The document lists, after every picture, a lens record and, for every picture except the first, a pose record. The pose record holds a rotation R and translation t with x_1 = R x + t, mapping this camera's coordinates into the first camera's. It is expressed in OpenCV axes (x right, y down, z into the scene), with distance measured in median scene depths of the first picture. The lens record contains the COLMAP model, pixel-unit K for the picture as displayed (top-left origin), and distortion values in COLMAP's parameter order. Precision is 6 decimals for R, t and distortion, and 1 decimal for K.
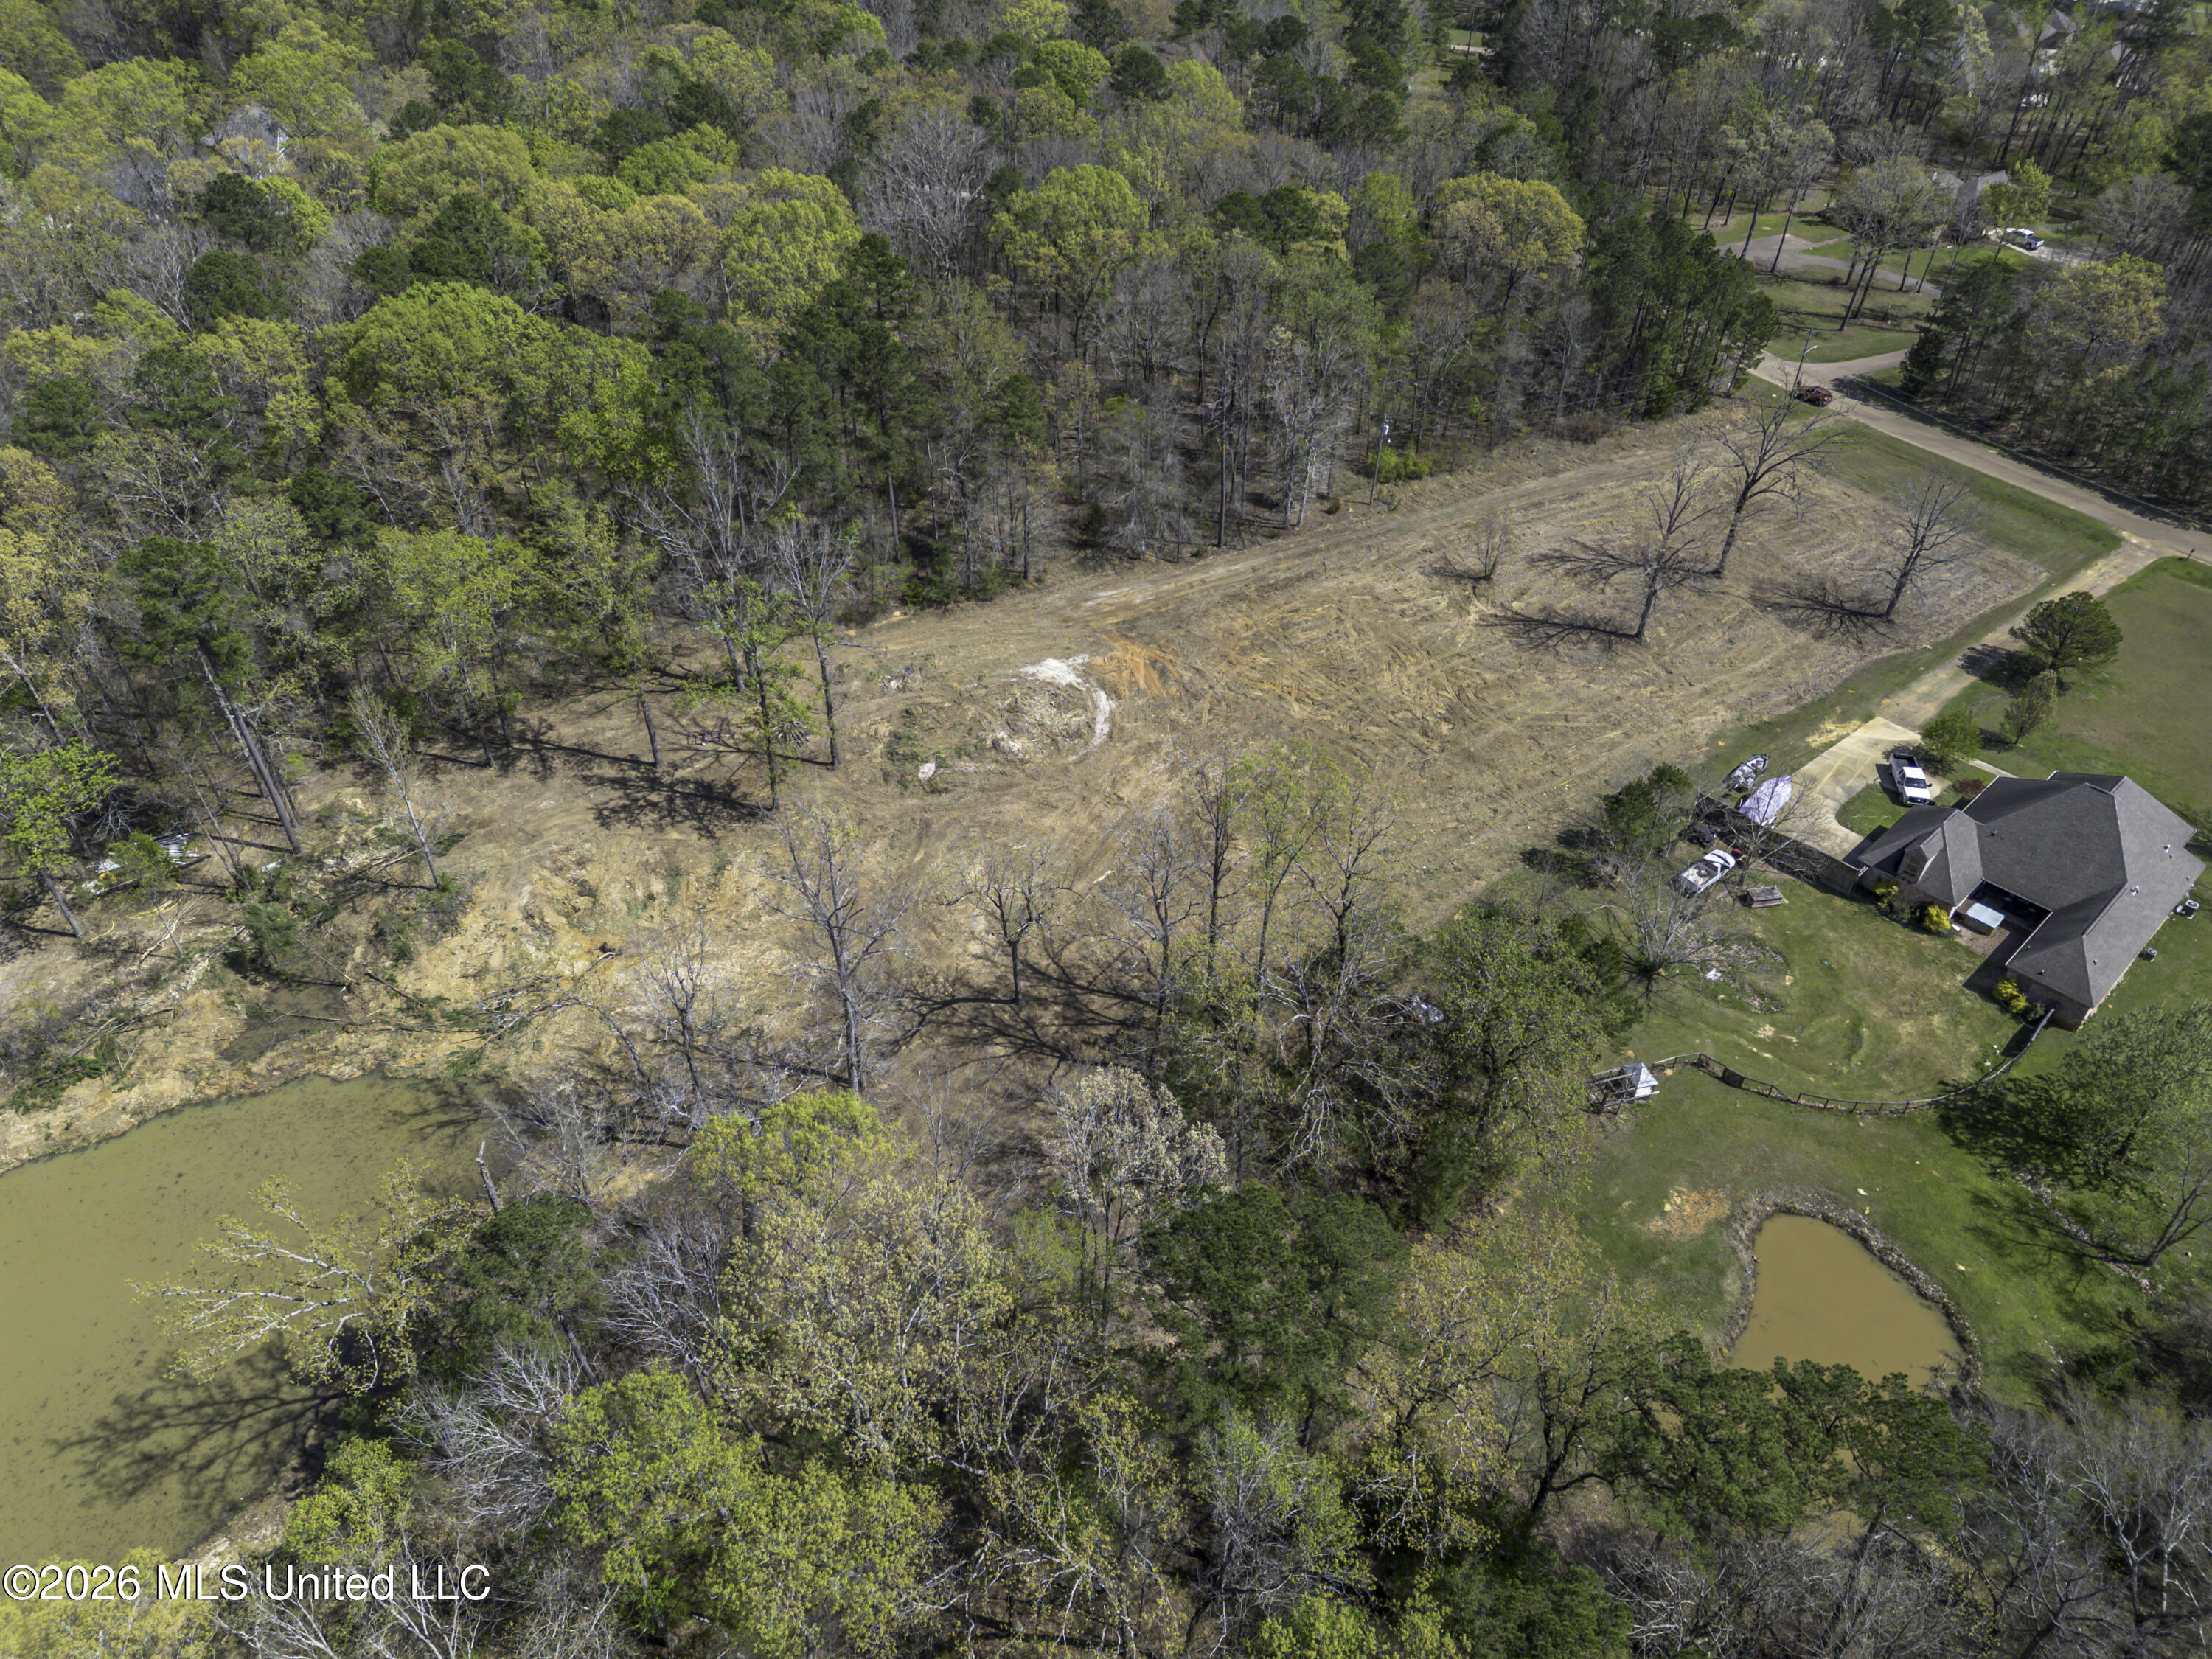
lens RADIAL K [[1565.4, 0, 1103.5], [0, 1565.4, 827.4], [0, 0, 1]] dist [0.078867, -0.071931]
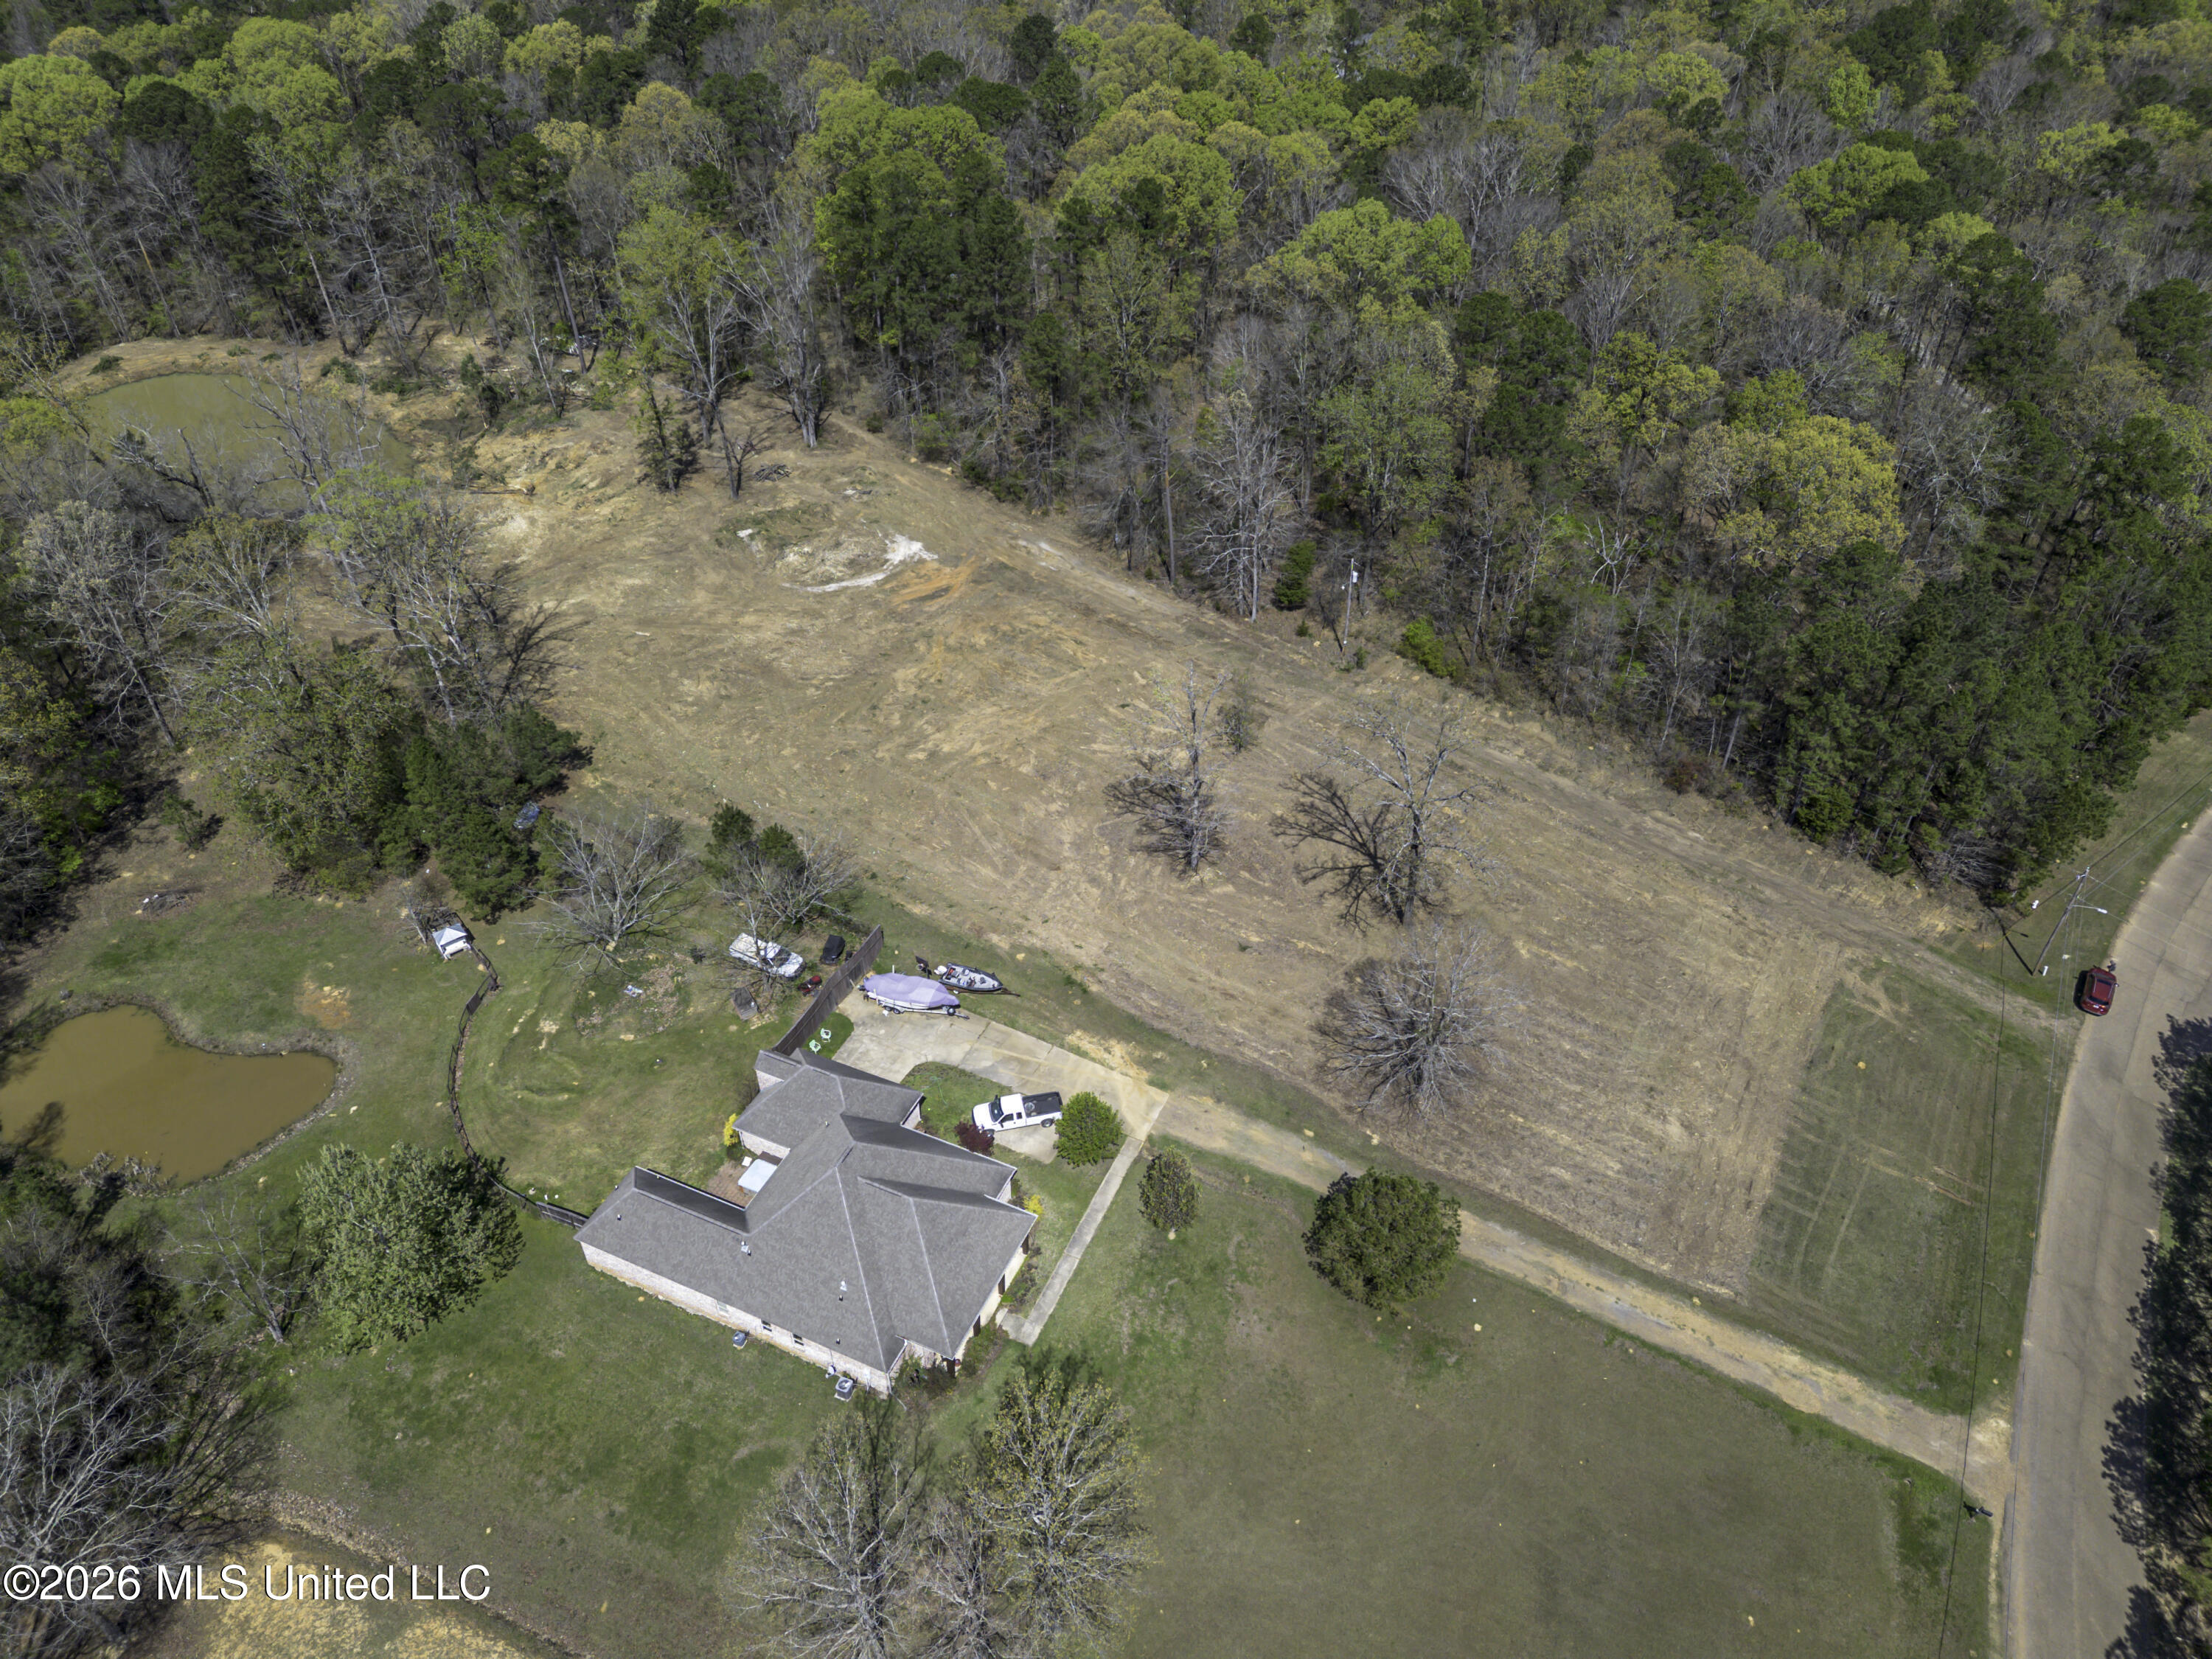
lens RADIAL K [[1565.4, 0, 1103.6], [0, 1565.4, 807.0], [0, 0, 1]] dist [0.078867, -0.071931]
pose [[0.369461, 0.579640, -0.726303, 1.026636], [-0.588031, 0.751042, 0.300260, -0.416143], [0.719527, 0.316154, 0.618327, 0.503535]]
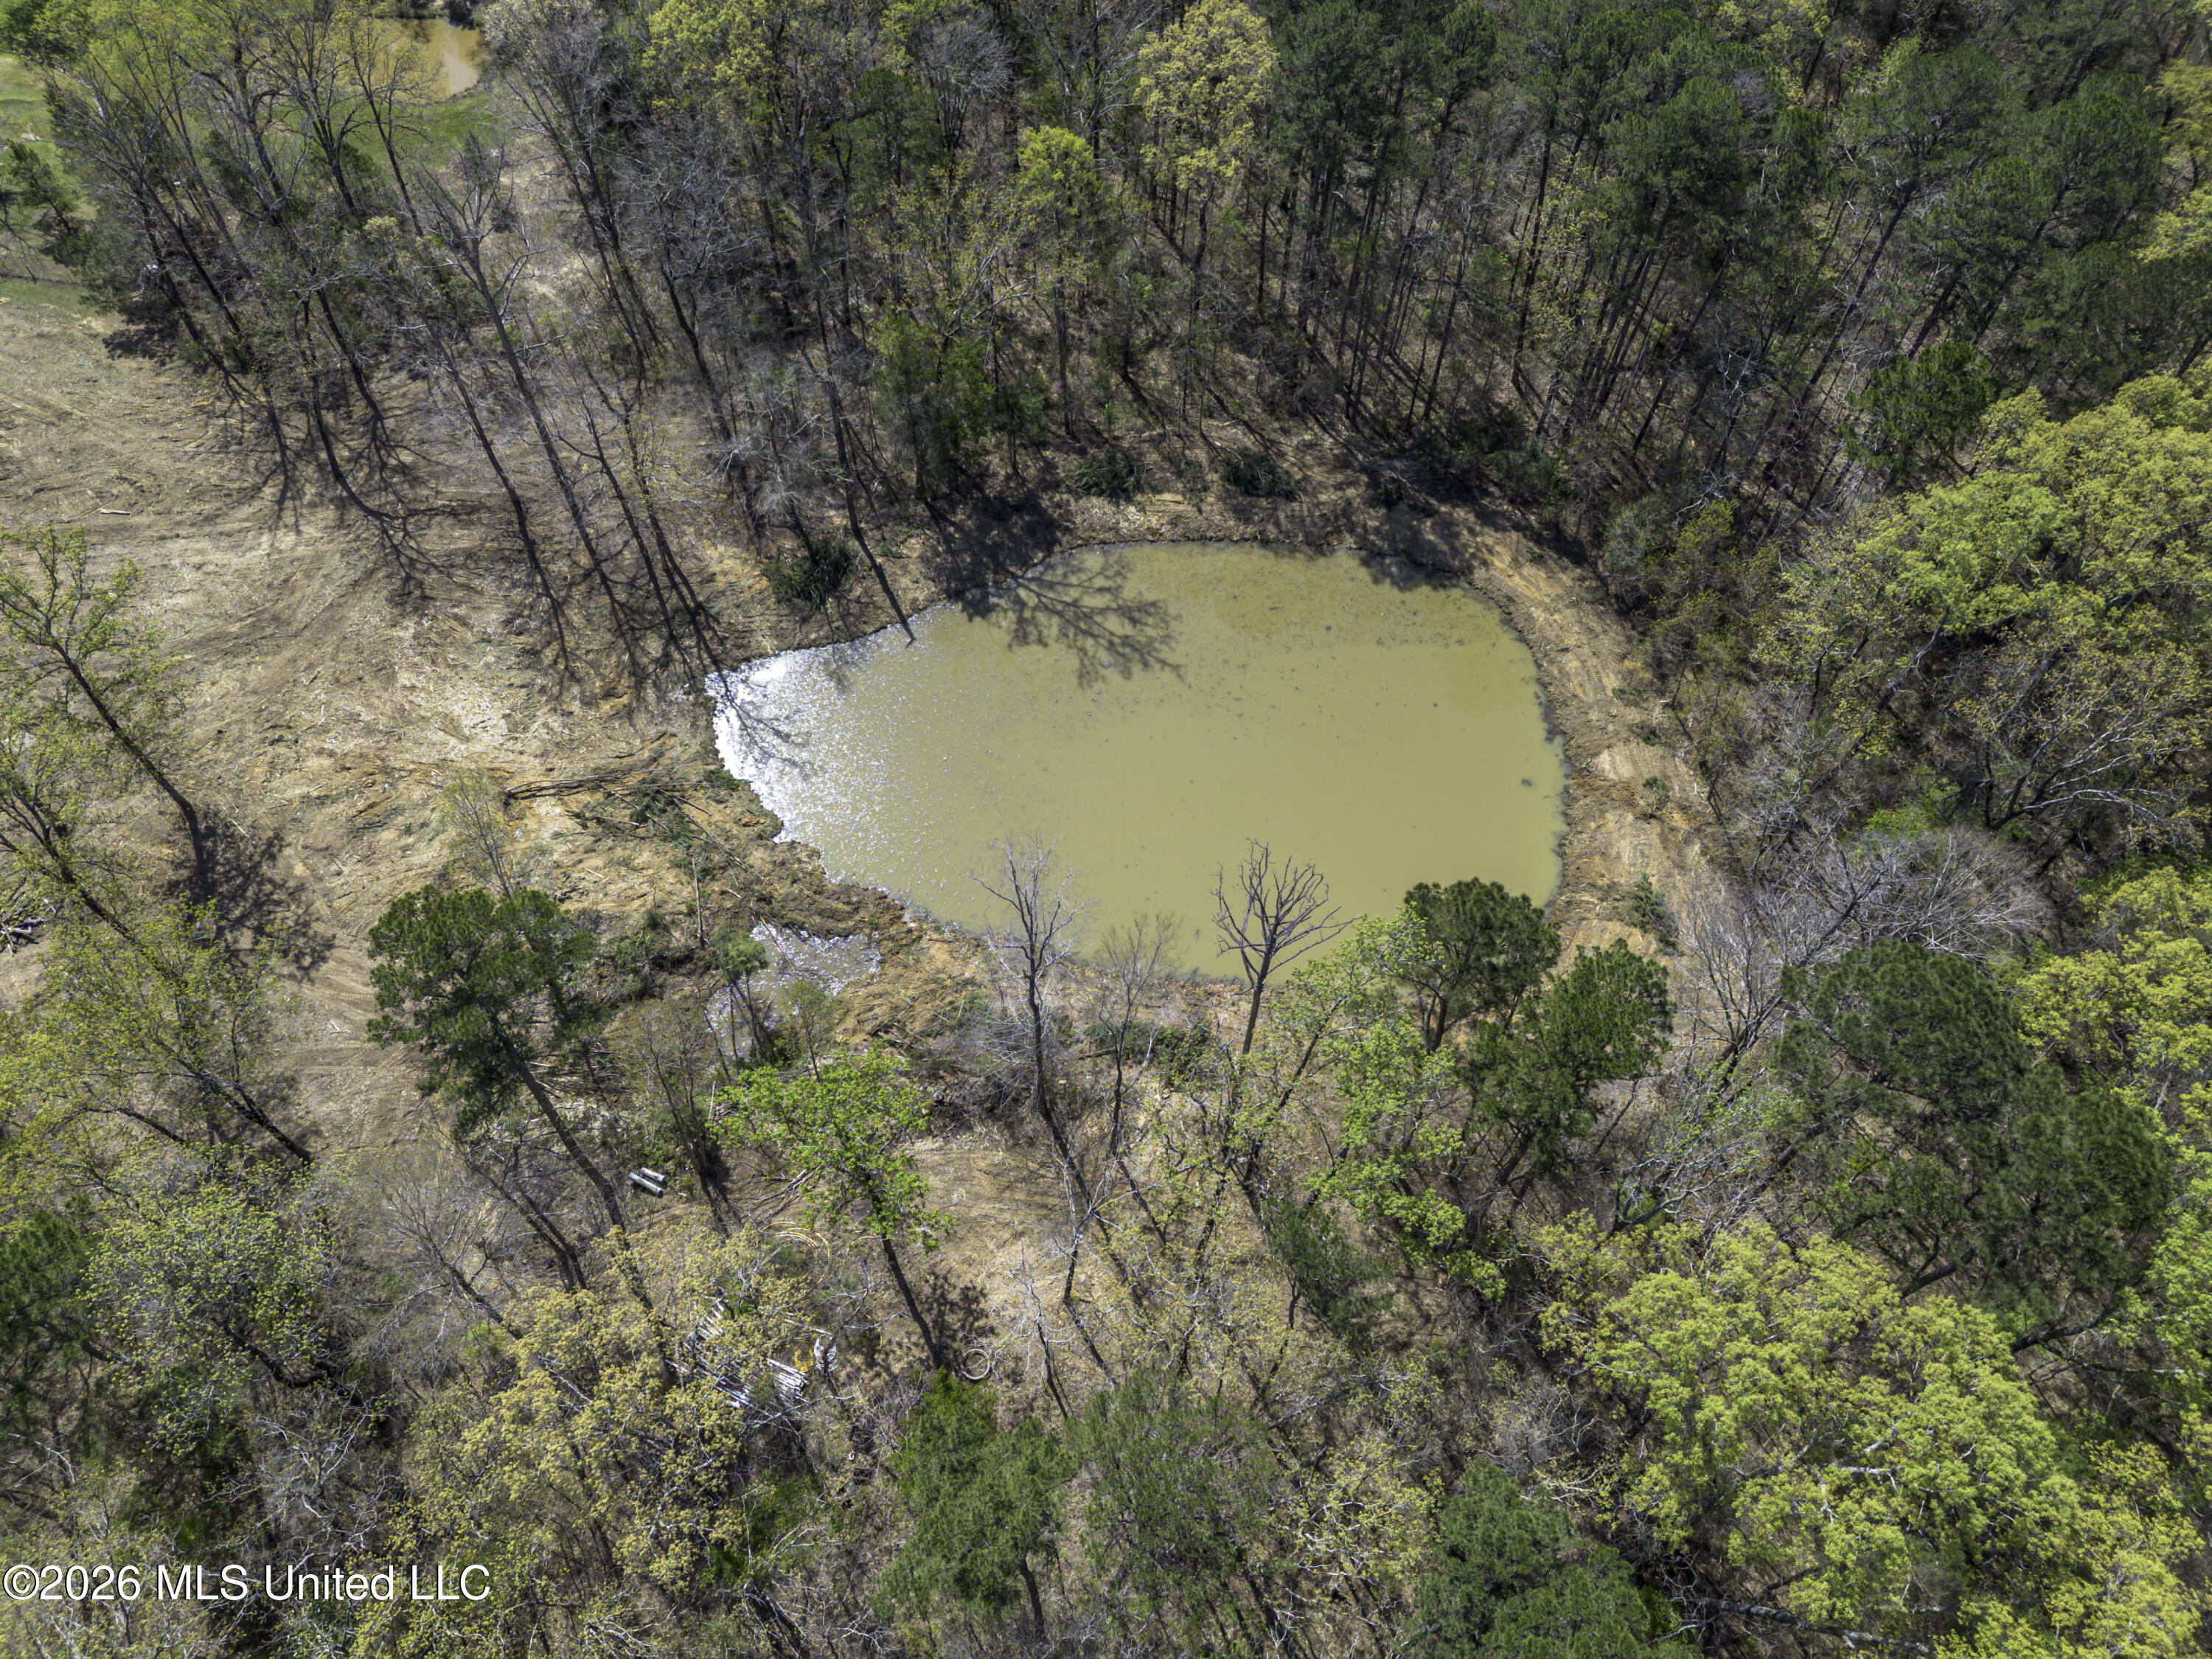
lens RADIAL K [[1565.4, 0, 1105.2], [0, 1565.4, 820.0], [0, 0, 1]] dist [0.078867, -0.071931]
pose [[-0.688180, -0.617028, 0.381686, -0.768829], [0.450596, 0.048848, 0.891391, -0.469307], [-0.568658, 0.785423, 0.244414, 0.560776]]
